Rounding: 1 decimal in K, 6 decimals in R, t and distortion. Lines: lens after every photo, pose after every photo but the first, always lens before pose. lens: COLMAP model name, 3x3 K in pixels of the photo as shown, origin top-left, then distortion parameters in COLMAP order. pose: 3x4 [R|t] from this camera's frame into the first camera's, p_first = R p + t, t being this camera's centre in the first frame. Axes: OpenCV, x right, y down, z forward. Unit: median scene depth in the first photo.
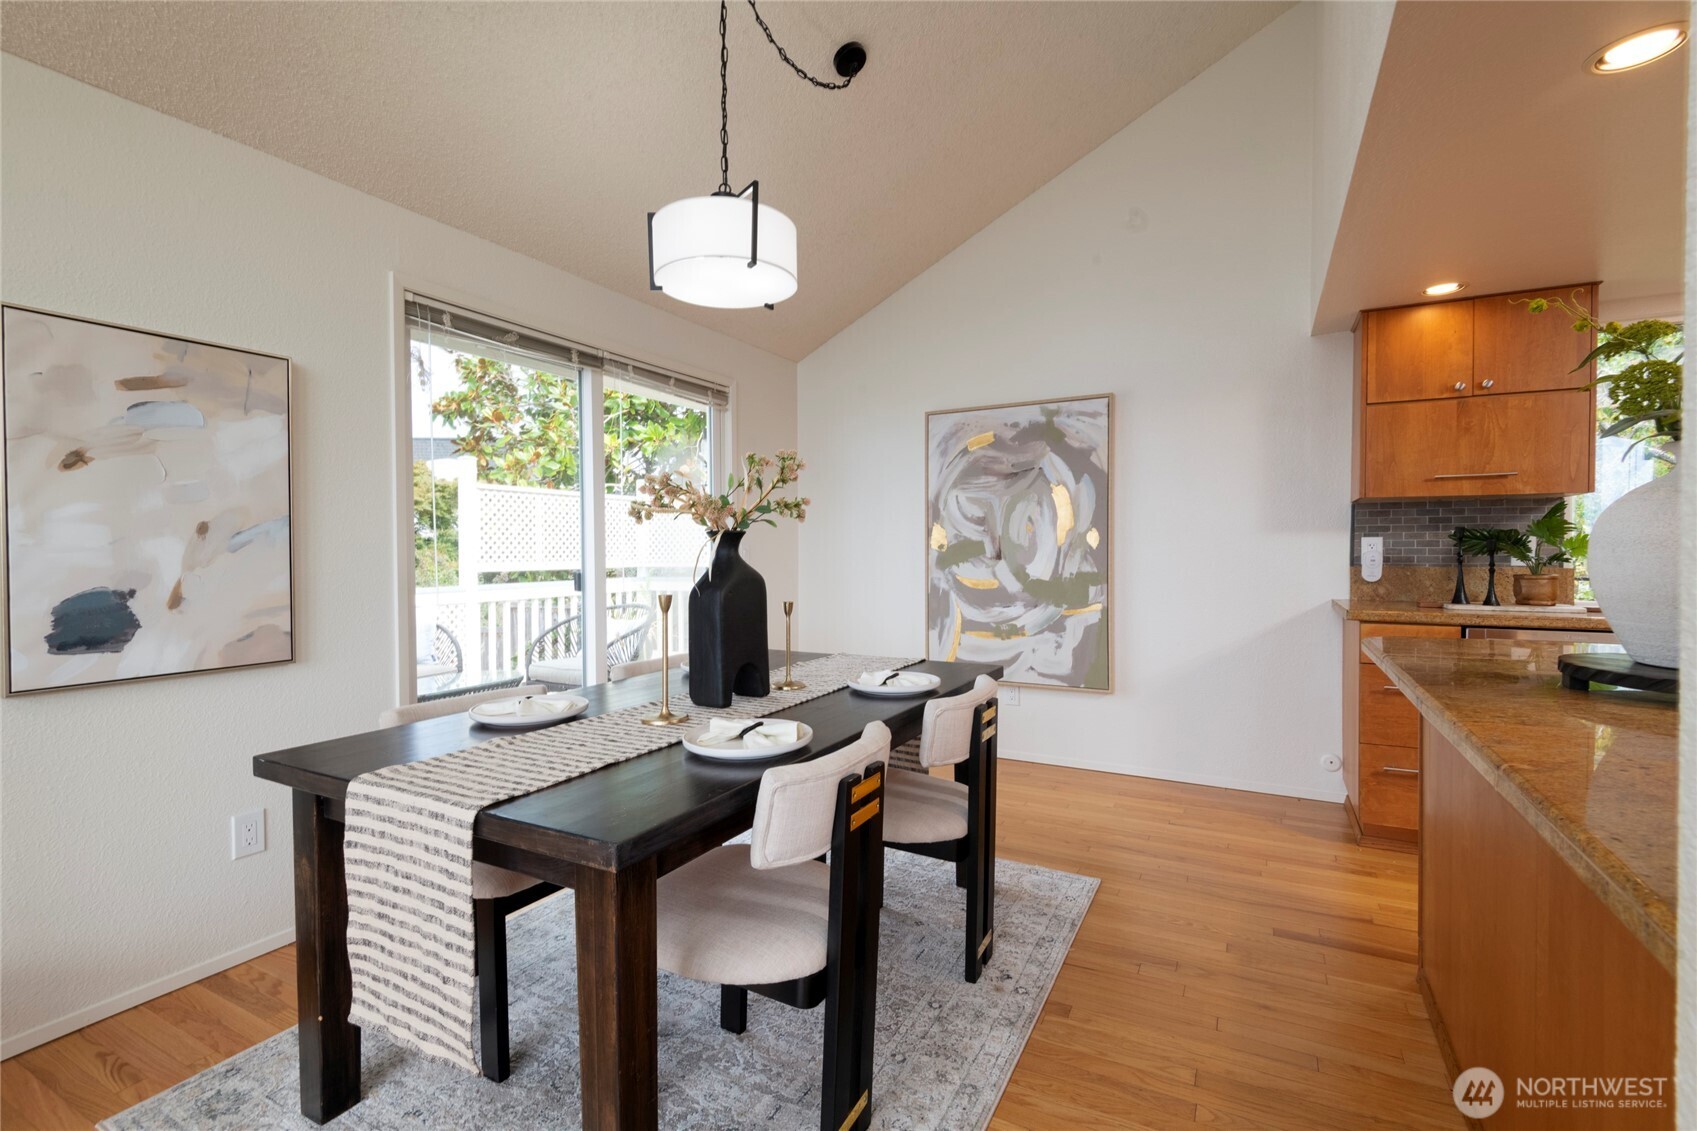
lens RADIAL K [[762.2, 0, 854.0], [0, 762.2, 565.7], [0, 0, 1]] dist [0.011674, -0.005423]
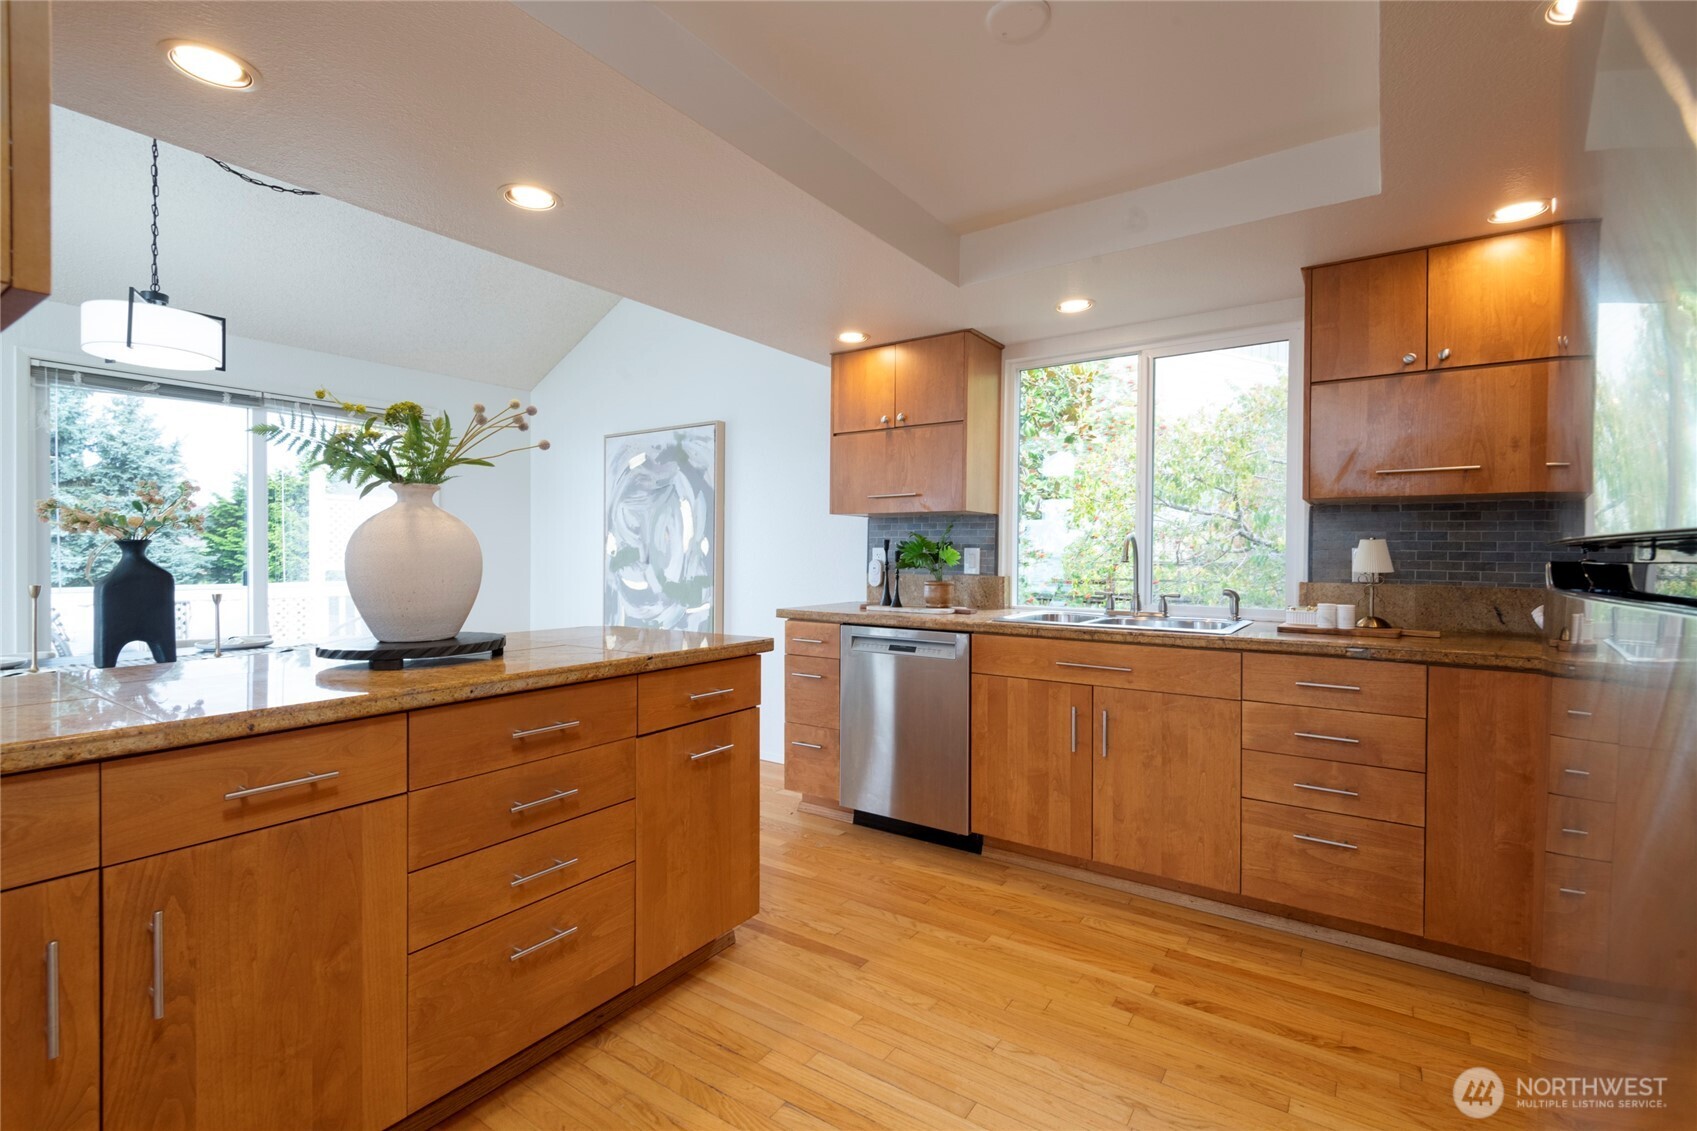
lens RADIAL K [[762.2, 0, 850.9], [0, 762.2, 562.6], [0, 0, 1]] dist [0.011674, -0.005423]
pose [[0.993480, 0.012205, -0.113355, 0.640595], [-0.013246, 0.999877, -0.008435, -0.004973], [0.113238, 0.009882, 0.993519, -0.110419]]
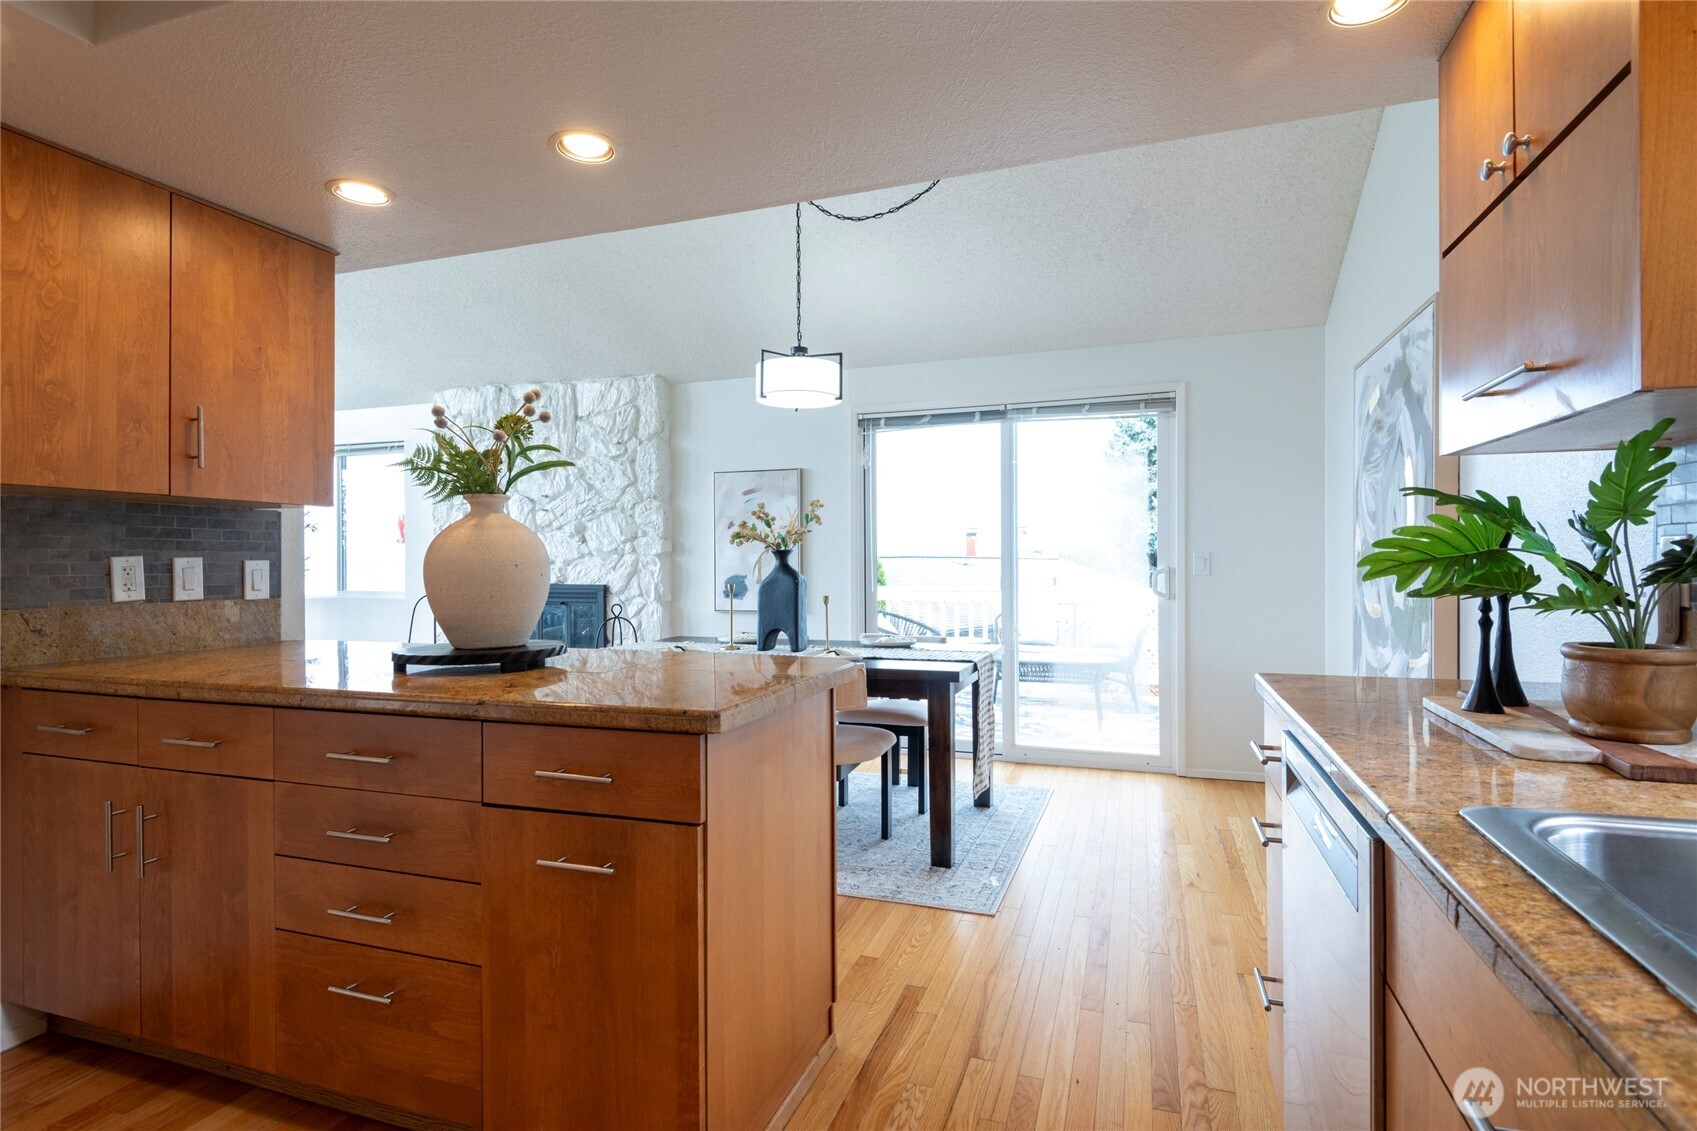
lens RADIAL K [[840.6, 0, 856.7], [0, 840.6, 562.6], [0, 0, 1]] dist [0.002696, -0.000123]
pose [[0.157123, 0.009825, -0.987530, 0.867165], [-0.014333, 0.999868, 0.007667, -0.017495], [0.987475, 0.012949, 0.157243, 0.442128]]
